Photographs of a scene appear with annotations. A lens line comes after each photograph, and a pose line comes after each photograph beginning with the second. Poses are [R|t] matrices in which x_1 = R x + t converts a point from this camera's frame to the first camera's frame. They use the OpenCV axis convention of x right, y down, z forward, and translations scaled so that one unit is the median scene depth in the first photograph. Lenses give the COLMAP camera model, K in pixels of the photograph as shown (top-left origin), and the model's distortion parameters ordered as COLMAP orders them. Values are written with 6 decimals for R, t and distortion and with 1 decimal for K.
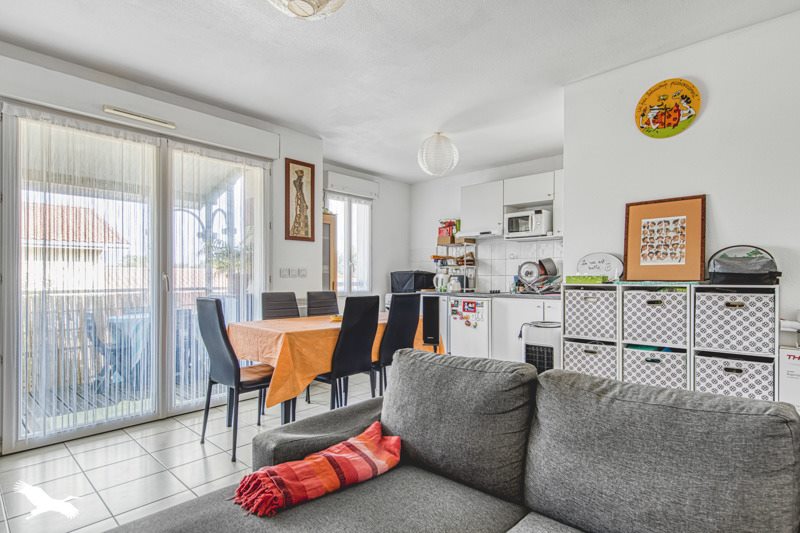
lens RADIAL K [[412.6, 0, 399.3], [0, 412.6, 272.1], [0, 0, 1]] dist [-0.007760, -0.000208]
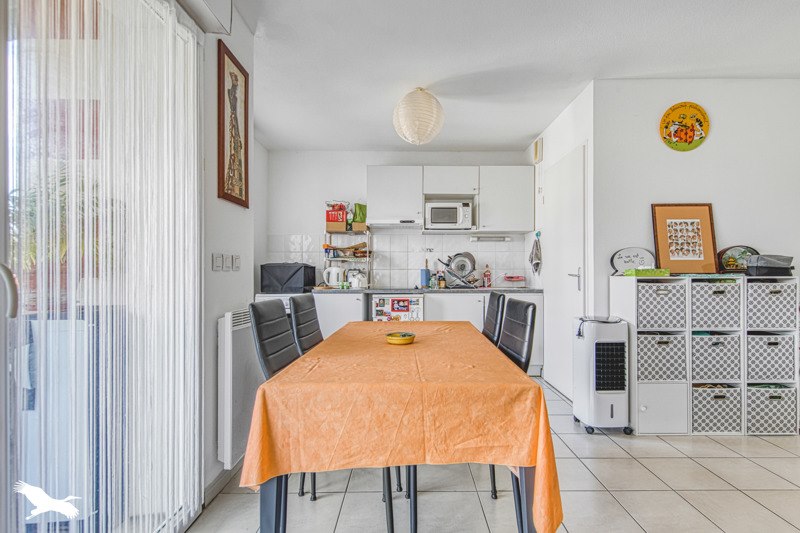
lens RADIAL K [[376.5, 0, 401.1], [0, 376.5, 269.6], [0, 0, 1]] dist [-0.003408, -0.002233]
pose [[0.729940, 0.005020, 0.683493, -0.661019], [-0.007875, 0.999968, 0.001065, 0.014702], [-0.683466, -0.006160, 0.729956, 0.763554]]
